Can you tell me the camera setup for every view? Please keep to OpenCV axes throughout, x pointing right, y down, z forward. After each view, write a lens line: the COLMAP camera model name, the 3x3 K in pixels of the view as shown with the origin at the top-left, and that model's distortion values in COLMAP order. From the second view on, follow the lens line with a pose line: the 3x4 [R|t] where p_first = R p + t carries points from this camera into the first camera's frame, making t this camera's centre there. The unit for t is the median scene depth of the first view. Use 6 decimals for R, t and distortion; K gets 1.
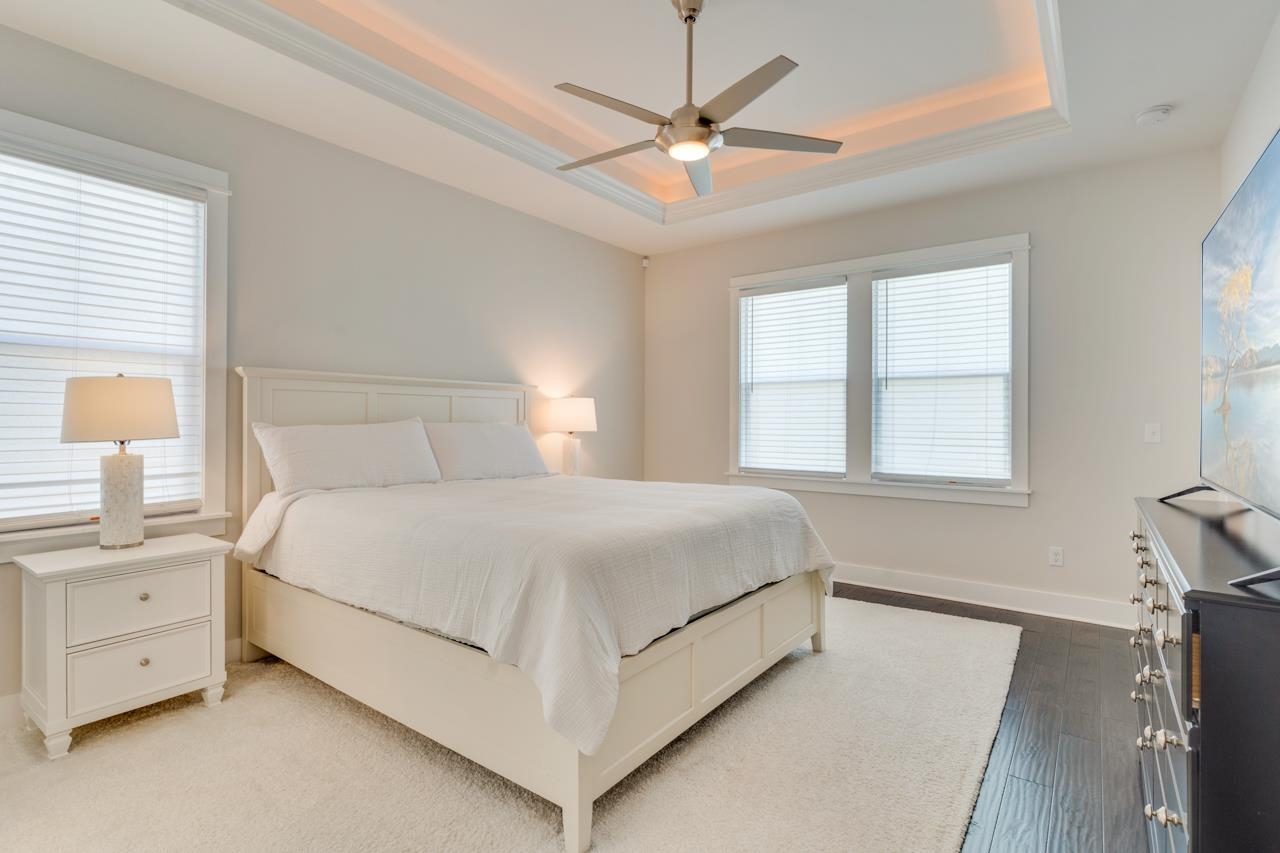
lens RADIAL K [[614.1, 0, 646.1], [0, 614.1, 423.6], [0, 0, 1]] dist [0.003528, -0.002720]
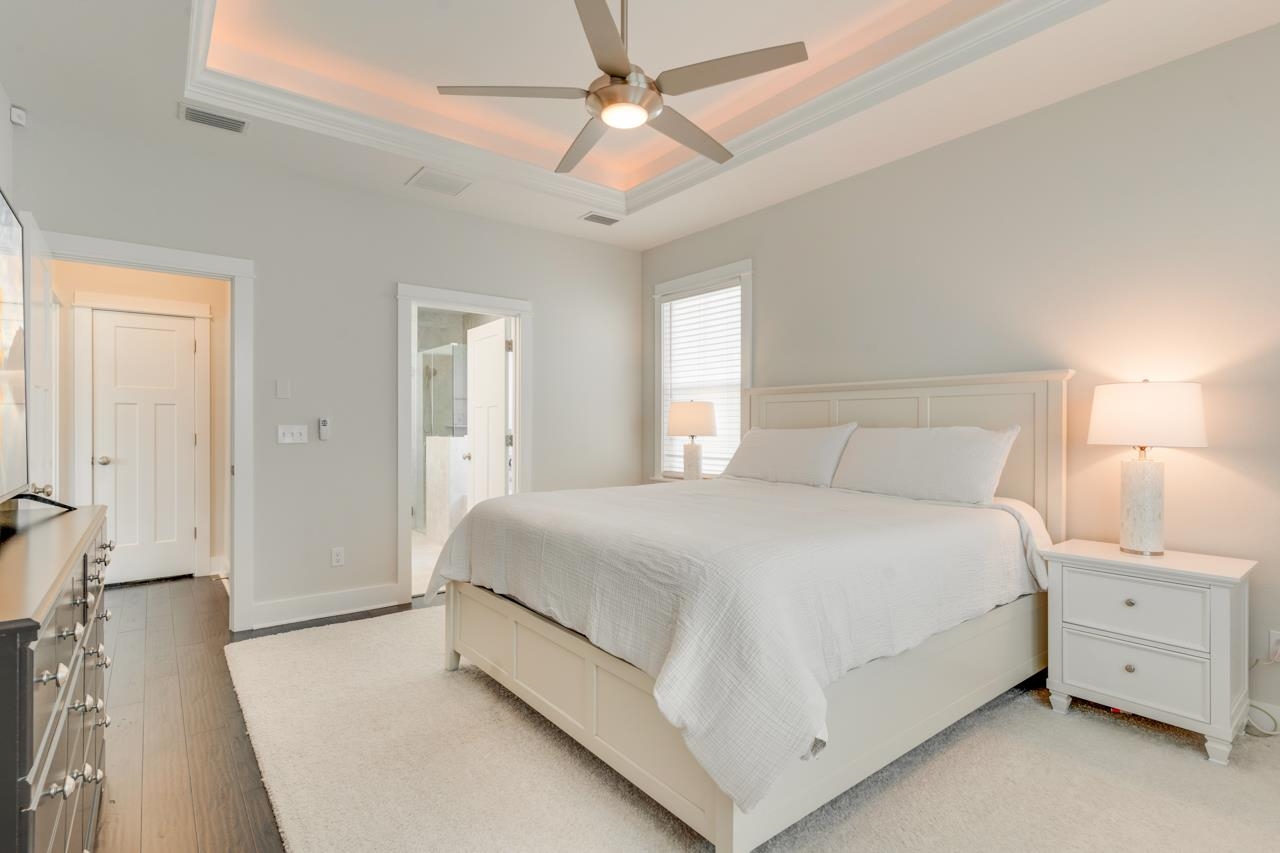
lens RADIAL K [[614.1, 0, 636.1], [0, 614.1, 429.5], [0, 0, 1]] dist [0.003528, -0.002720]
pose [[-0.261930, 0.003593, -0.965080, 0.927678], [-0.006309, 0.999965, 0.005435, -0.001763], [0.965066, 0.007513, -0.261899, 1.269421]]
